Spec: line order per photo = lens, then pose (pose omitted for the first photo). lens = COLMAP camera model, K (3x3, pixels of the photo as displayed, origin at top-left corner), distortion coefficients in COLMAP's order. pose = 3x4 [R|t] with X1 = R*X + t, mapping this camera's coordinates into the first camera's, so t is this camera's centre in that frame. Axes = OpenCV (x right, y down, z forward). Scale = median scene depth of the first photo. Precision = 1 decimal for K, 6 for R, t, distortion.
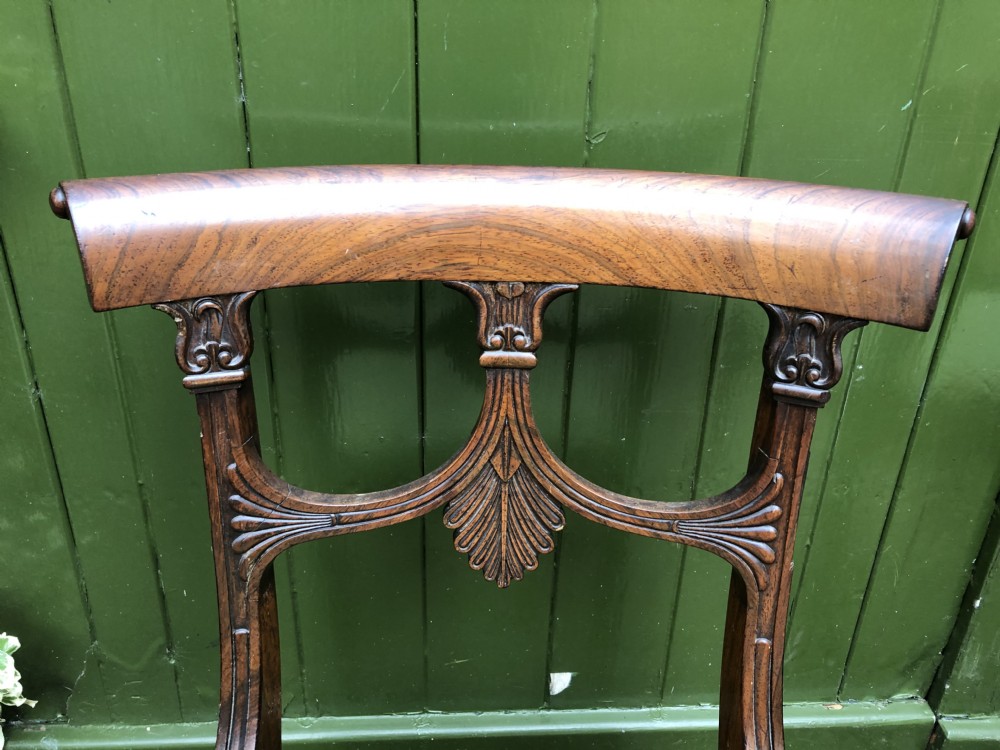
lens RADIAL K [[810.8, 0, 501.5], [0, 810.8, 373.7], [0, 0, 1]] dist [0.060688, -0.096761]
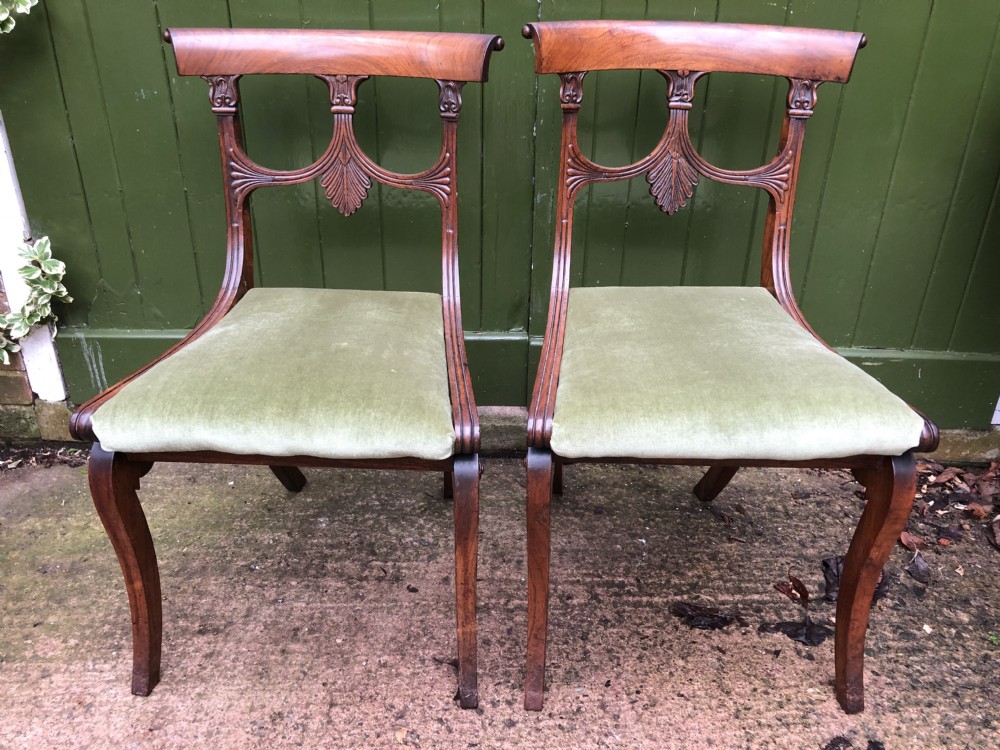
lens RADIAL K [[808.2, 0, 499.2], [0, 808.2, 372.4], [0, 0, 1]] dist [-0.013764, 0.043765]
pose [[0.999594, 0.006317, -0.027797, 0.840897], [-0.005702, 0.999738, 0.022148, 0.761575], [0.027930, -0.021980, 0.999368, -1.508915]]
